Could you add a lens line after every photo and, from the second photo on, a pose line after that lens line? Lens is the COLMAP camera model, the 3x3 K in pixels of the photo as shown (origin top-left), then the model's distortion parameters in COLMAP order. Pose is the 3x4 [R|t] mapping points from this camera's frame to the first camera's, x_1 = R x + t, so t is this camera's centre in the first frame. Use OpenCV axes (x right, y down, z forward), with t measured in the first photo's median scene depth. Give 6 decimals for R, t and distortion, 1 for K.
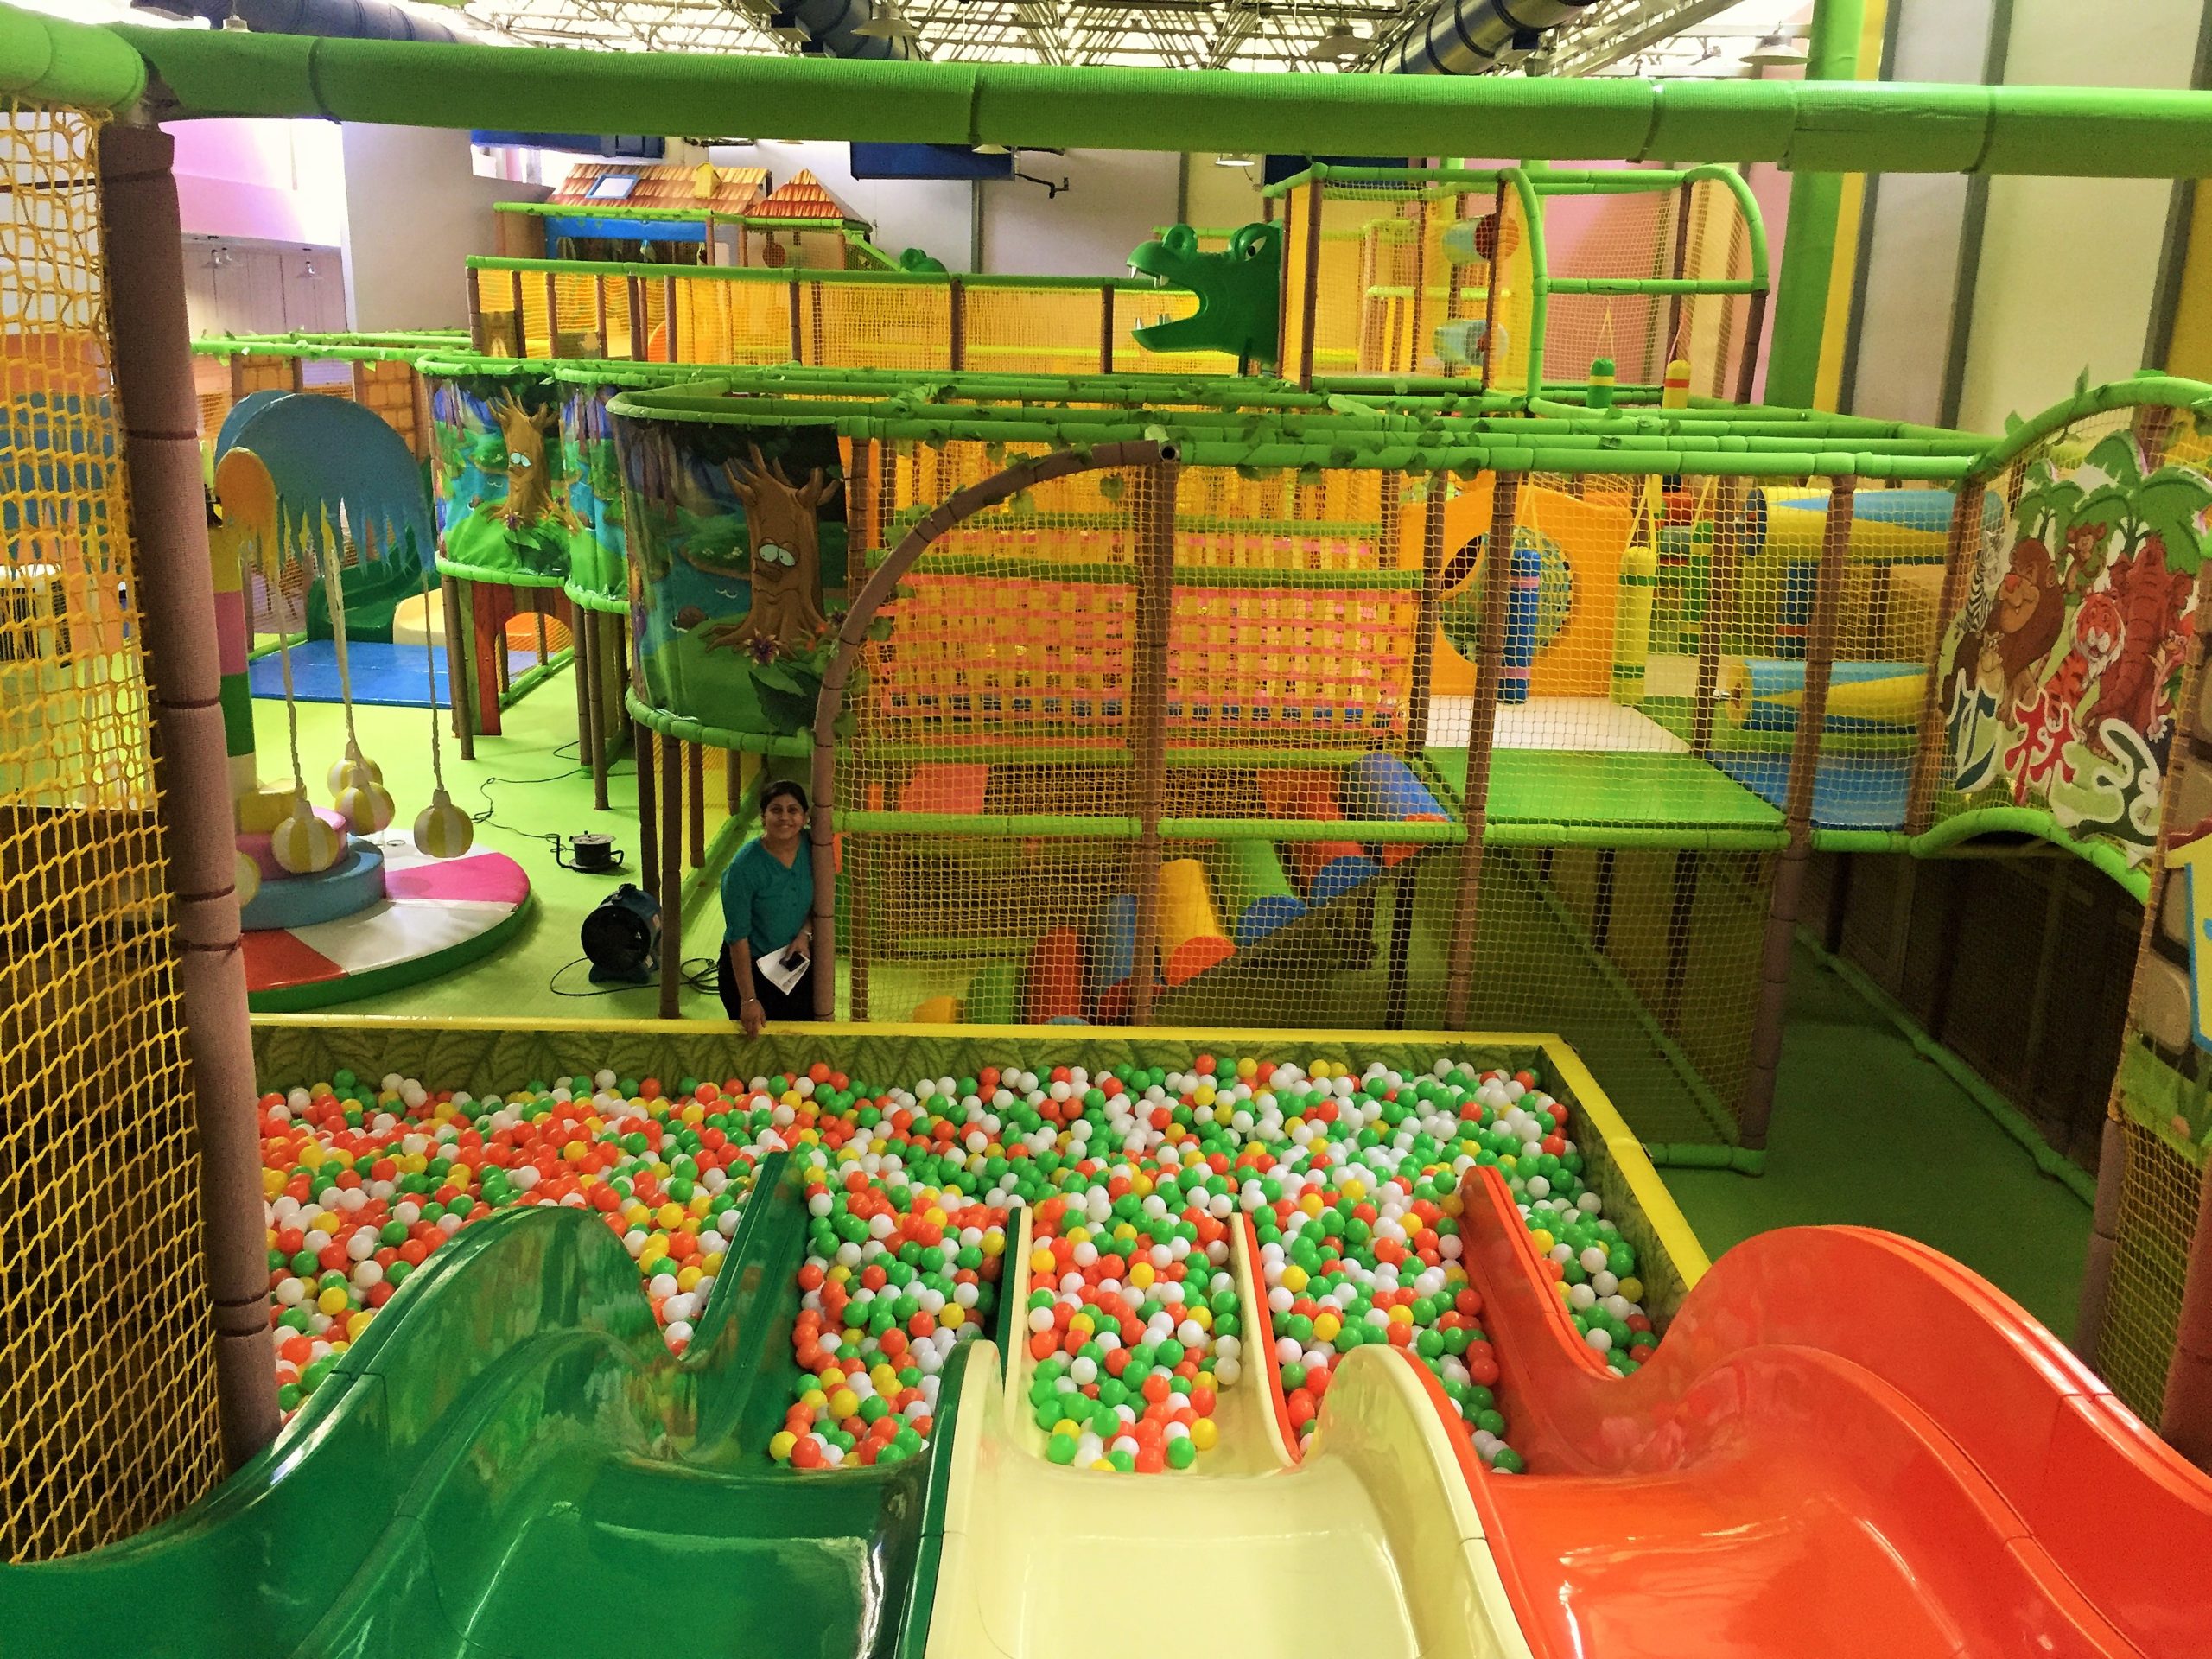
lens RADIAL K [[1862.6, 0, 1112.7], [0, 1862.6, 785.7], [0, 0, 1]] dist [0.082591, -0.139564]
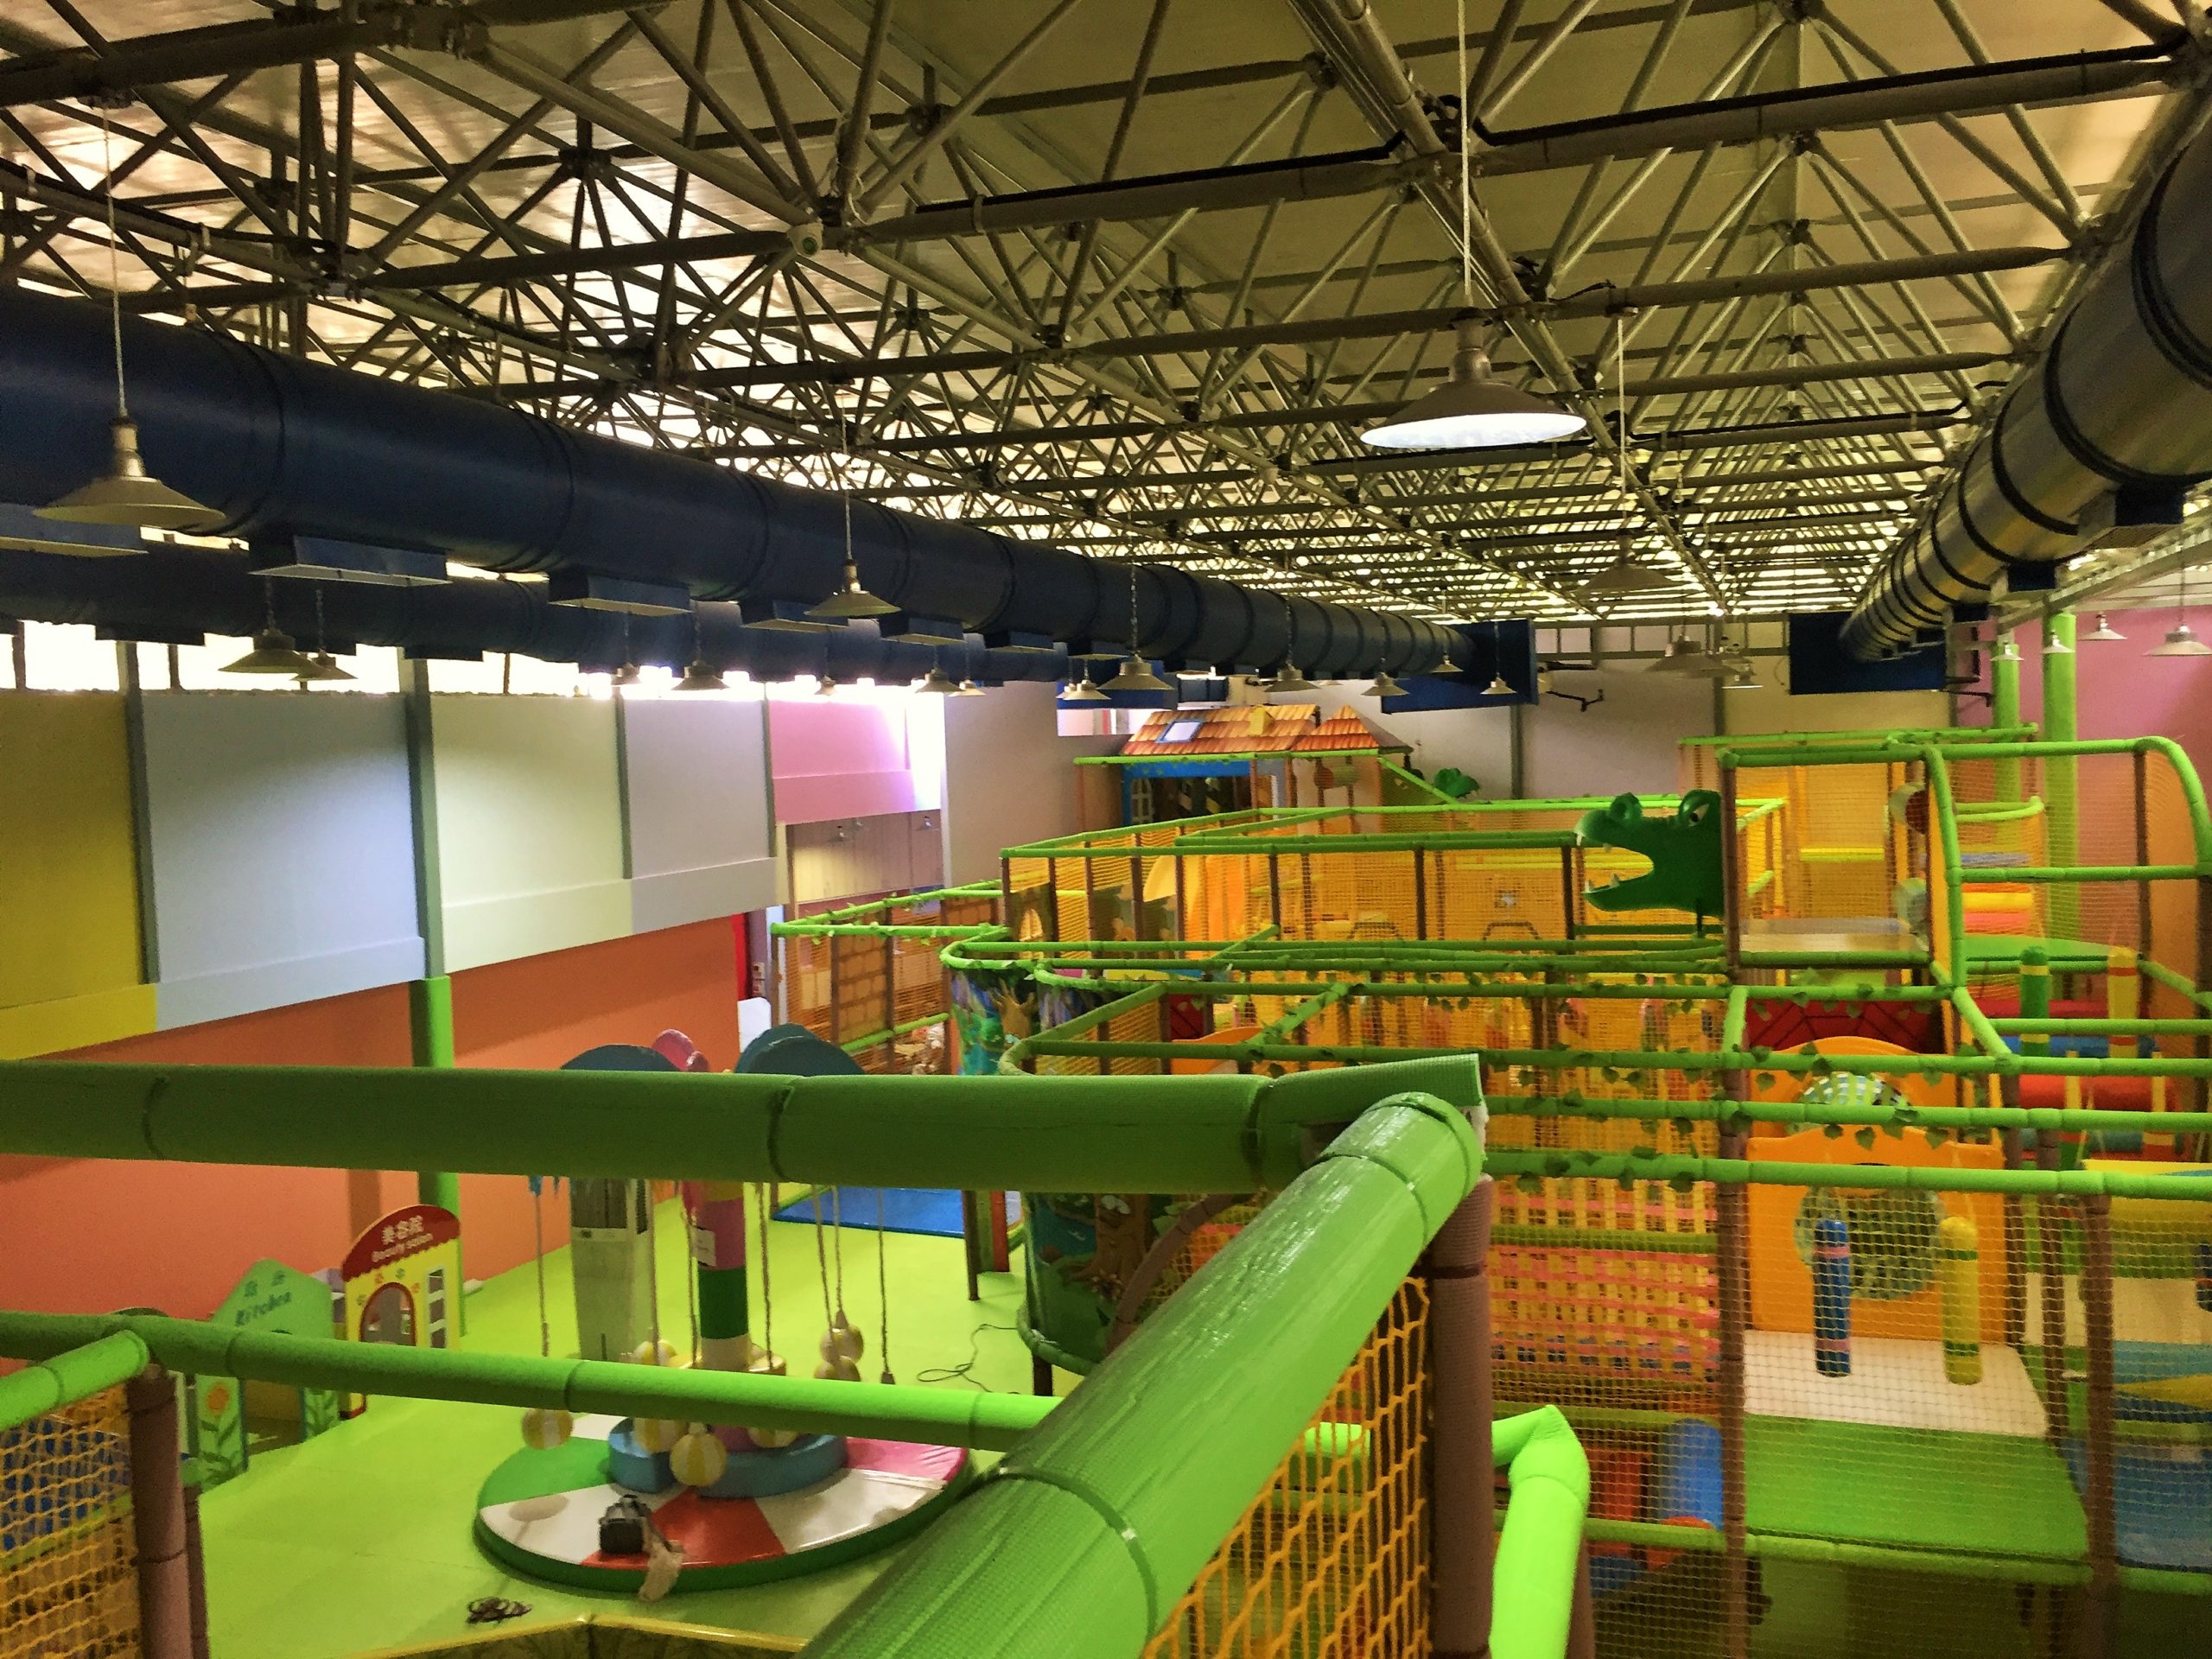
lens RADIAL K [[1862.6, 0, 1112.7], [0, 1862.6, 785.7], [0, 0, 1]] dist [0.082591, -0.139564]
pose [[0.939165, -0.050328, -0.339758, 0.135758], [-0.025791, 0.976079, -0.215879, -0.079147], [0.342496, 0.211509, 0.915402, -0.057750]]
